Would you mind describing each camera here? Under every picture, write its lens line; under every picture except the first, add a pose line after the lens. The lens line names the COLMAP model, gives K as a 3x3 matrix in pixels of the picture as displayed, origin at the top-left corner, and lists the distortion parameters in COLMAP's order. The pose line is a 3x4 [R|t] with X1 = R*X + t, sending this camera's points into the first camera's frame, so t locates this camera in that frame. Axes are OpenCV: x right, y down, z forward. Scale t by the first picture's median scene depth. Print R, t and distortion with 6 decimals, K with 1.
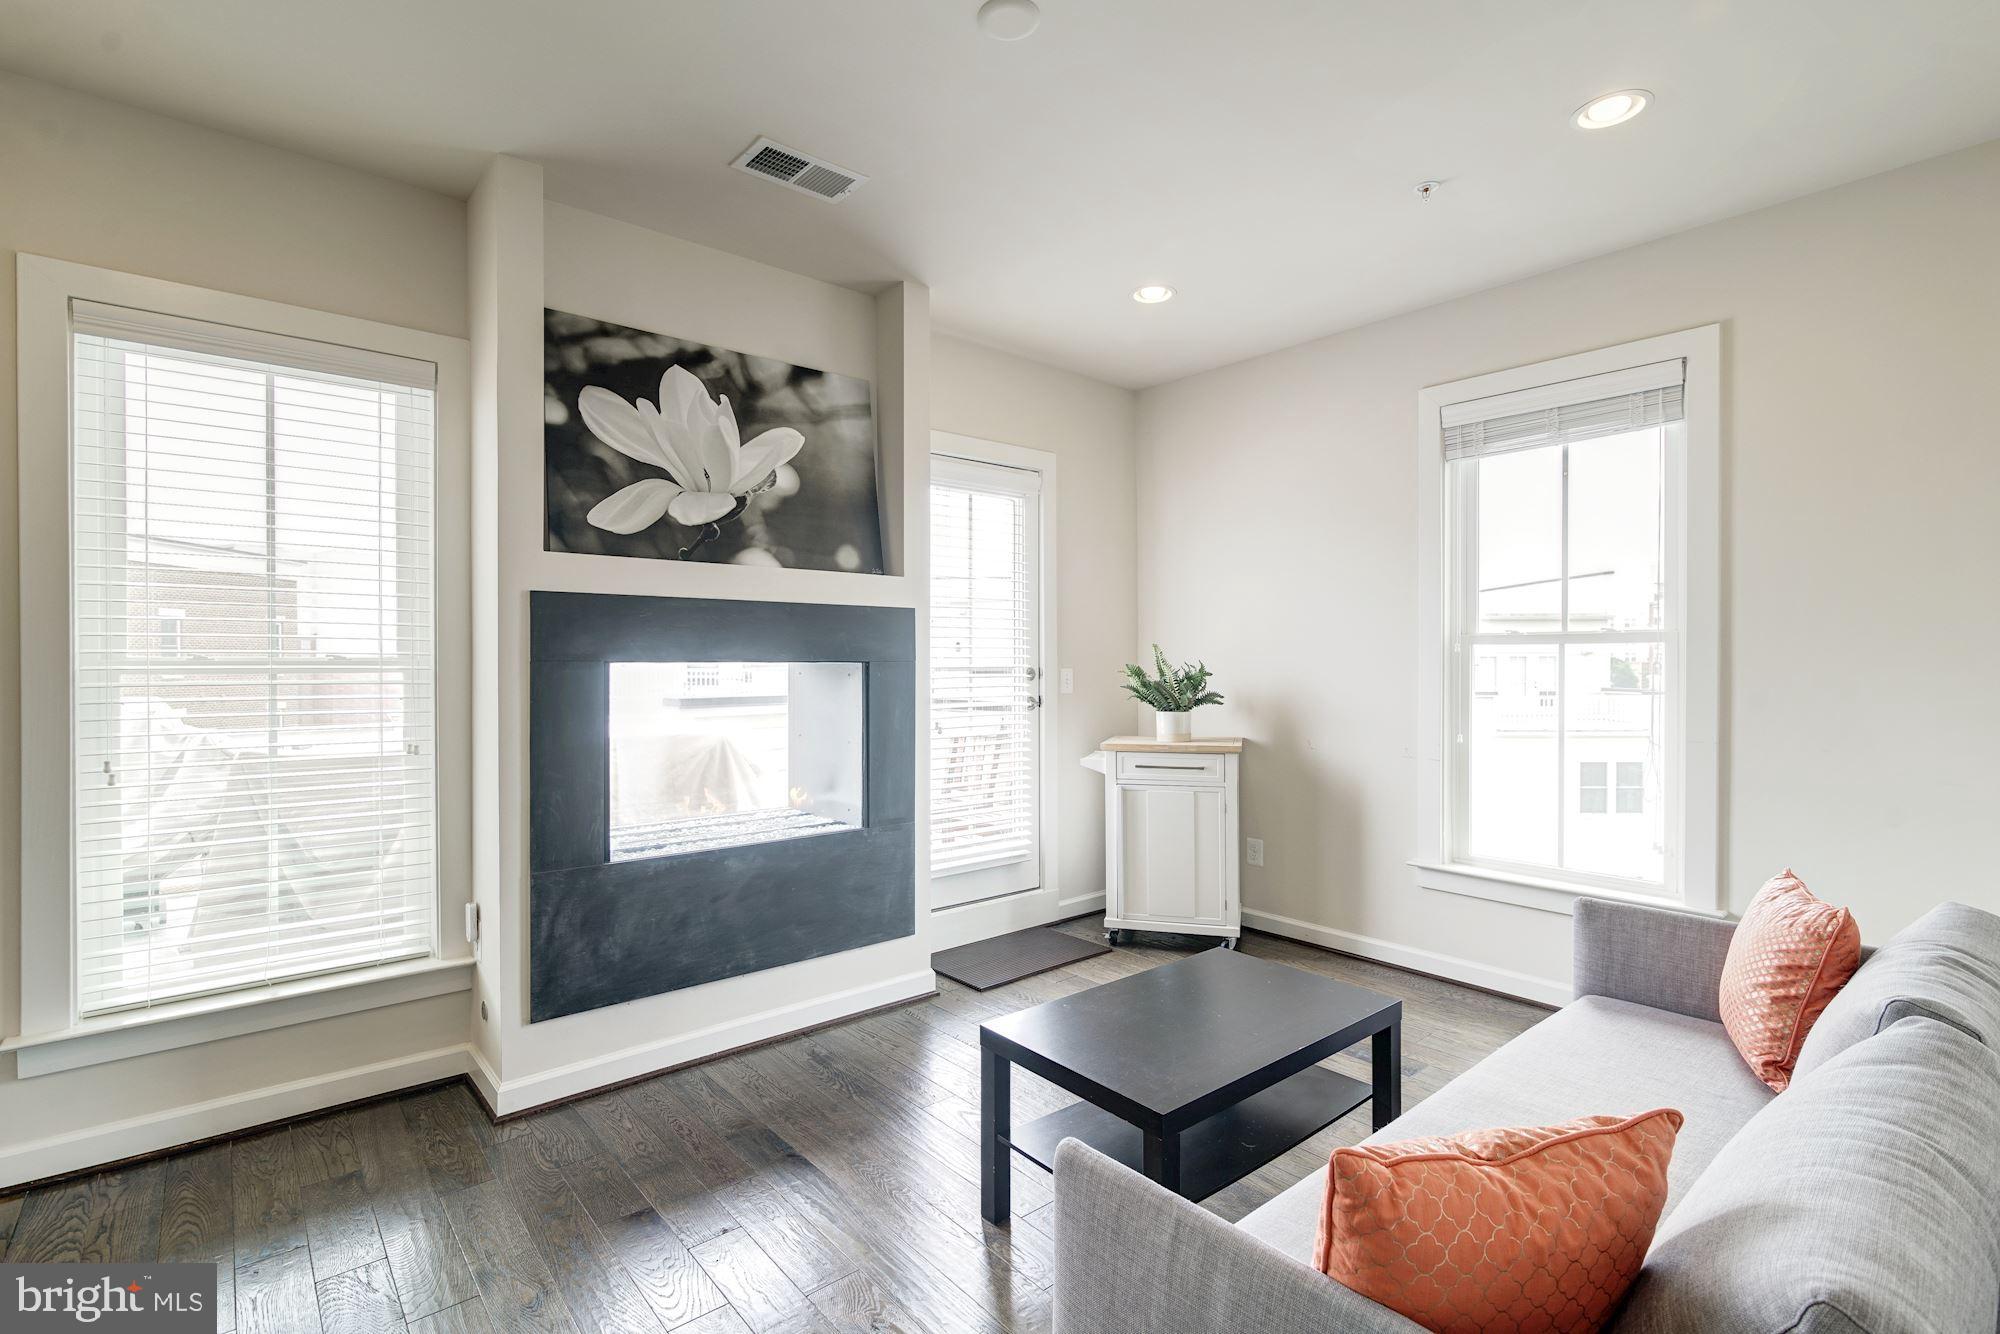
lens RADIAL K [[923.4, 0, 1000.0], [0, 923.4, 667.0], [0, 0, 1]] dist [0.000362, 0.000541]
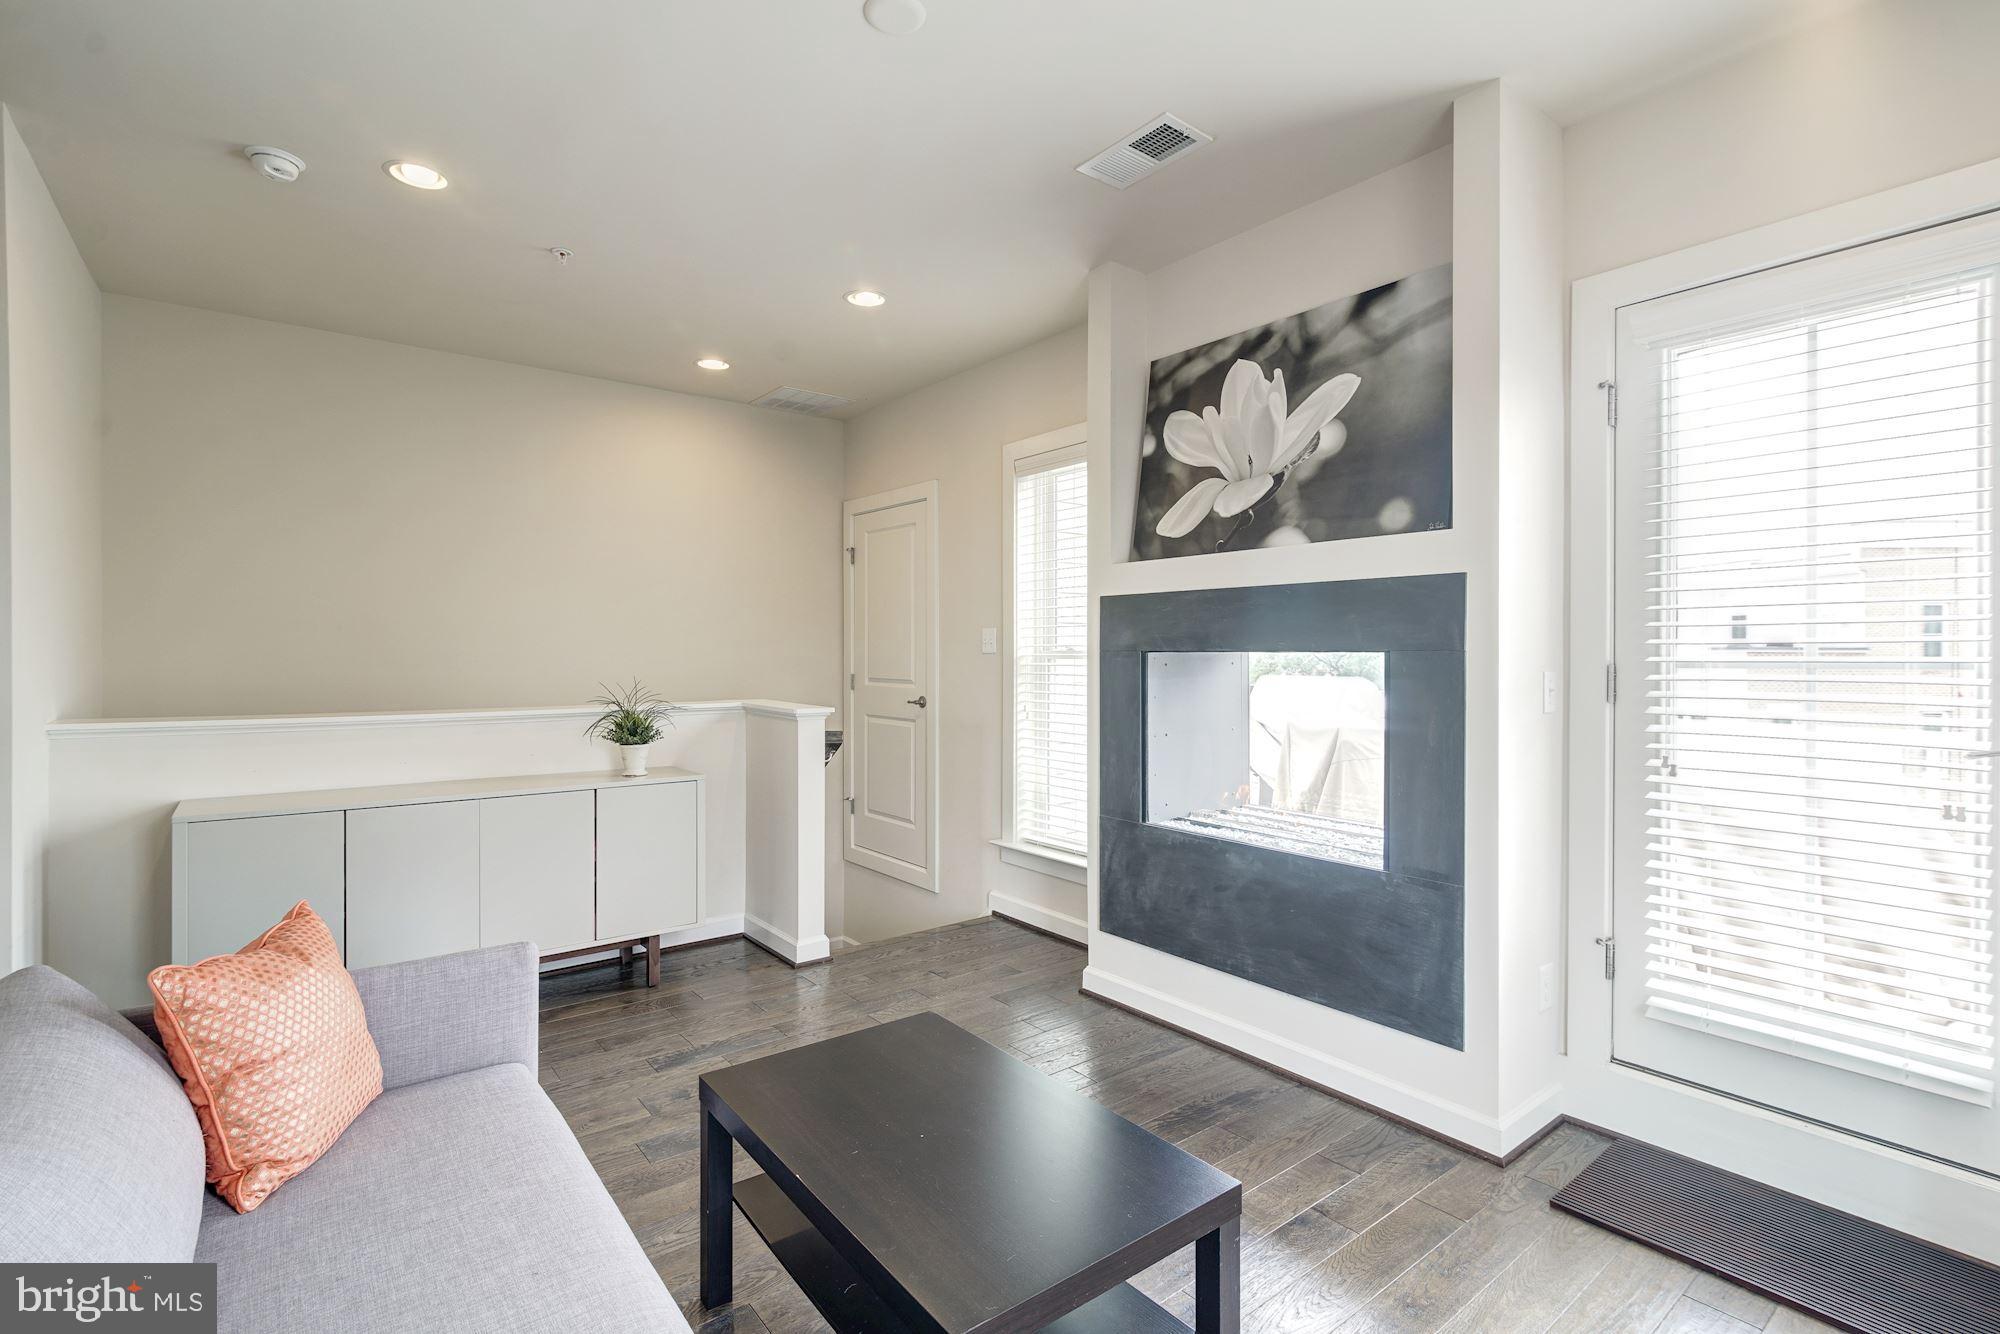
lens RADIAL K [[929.5, 0, 993.4], [0, 929.5, 665.2], [0, 0, 1]] dist [0.000196, 0.000247]
pose [[-0.041535, 0.013685, -0.999043, 0.677563], [-0.007858, 0.999871, 0.014023, -0.002757], [0.999106, 0.008433, -0.041422, 0.764492]]
